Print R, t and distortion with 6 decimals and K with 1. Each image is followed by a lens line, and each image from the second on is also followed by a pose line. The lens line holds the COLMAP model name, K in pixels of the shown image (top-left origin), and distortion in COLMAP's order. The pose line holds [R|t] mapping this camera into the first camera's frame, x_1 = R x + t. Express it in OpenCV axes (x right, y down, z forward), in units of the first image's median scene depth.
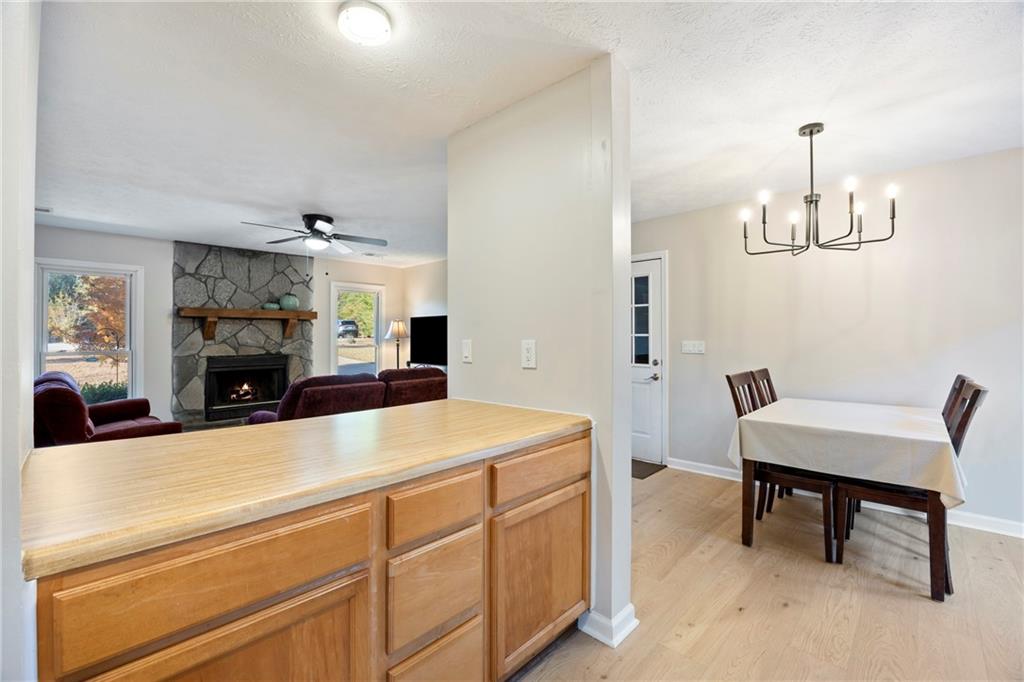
lens RADIAL K [[434.7, 0, 512.0], [0, 434.7, 329.5], [0, 0, 1]] dist [-0.022134, 0.001598]
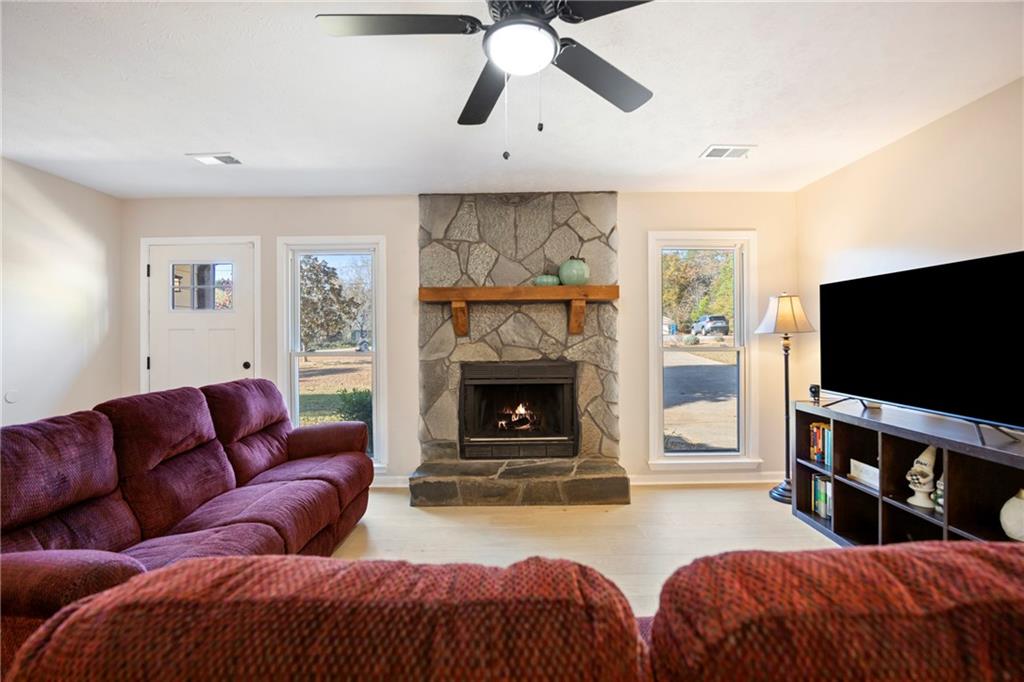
lens RADIAL K [[434.7, 0, 514.4], [0, 434.7, 332.4], [0, 0, 1]] dist [-0.022134, 0.001598]
pose [[0.688400, -0.008034, -0.725287, -0.161936], [0.016151, 0.999861, 0.004254, 0.015732], [0.725151, -0.014643, 0.688434, 0.589704]]
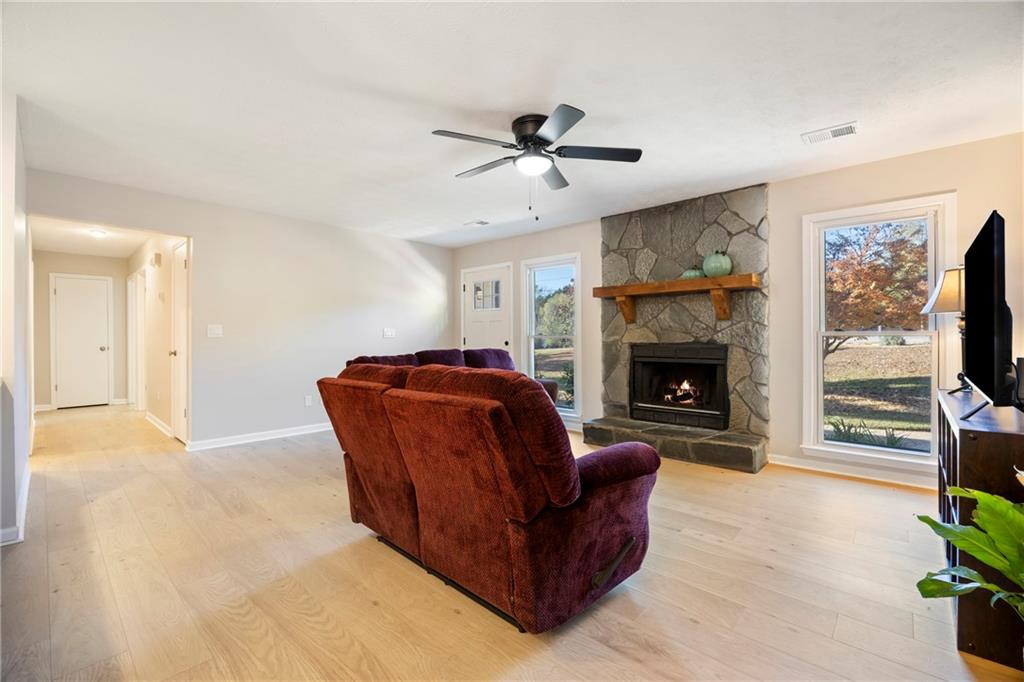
lens RADIAL K [[434.7, 0, 509.4], [0, 434.7, 330.4], [0, 0, 1]] dist [-0.022134, 0.001598]
pose [[0.024820, -0.008109, -0.999659, 0.145083], [0.018815, 0.999794, -0.007643, 0.039399], [0.999515, -0.018619, 0.024967, 0.728812]]
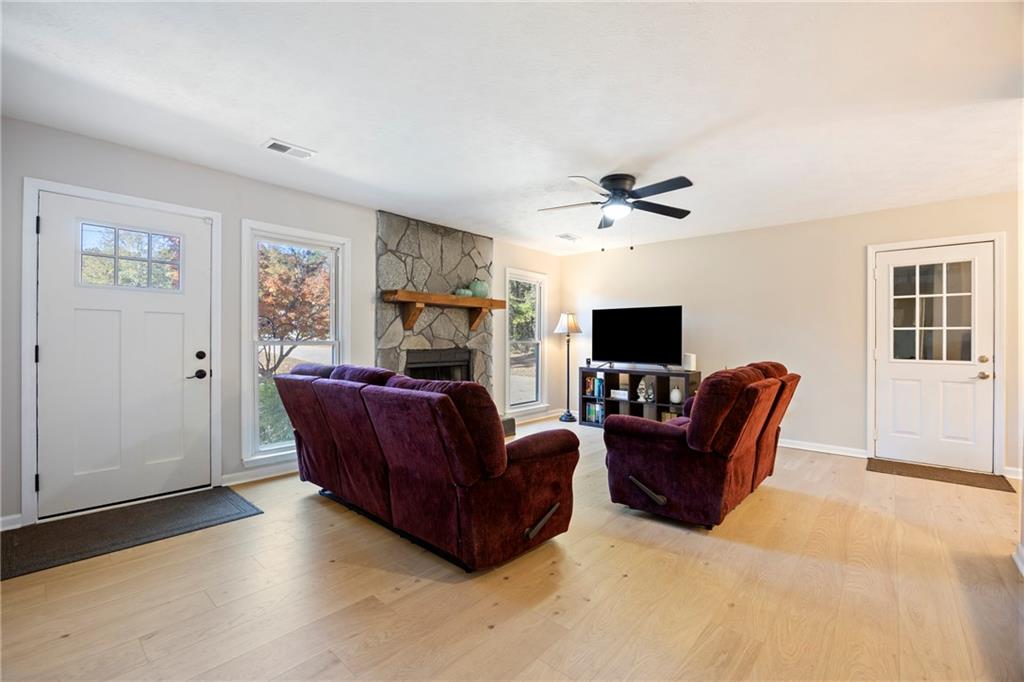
lens RADIAL K [[434.7, 0, 507.4], [0, 434.7, 339.7], [0, 0, 1]] dist [-0.022134, 0.001598]
pose [[0.999321, 0.010301, 0.035368, -0.533247], [-0.010798, 0.999845, 0.013899, 0.028340], [-0.035220, -0.014271, 0.999278, 0.140420]]
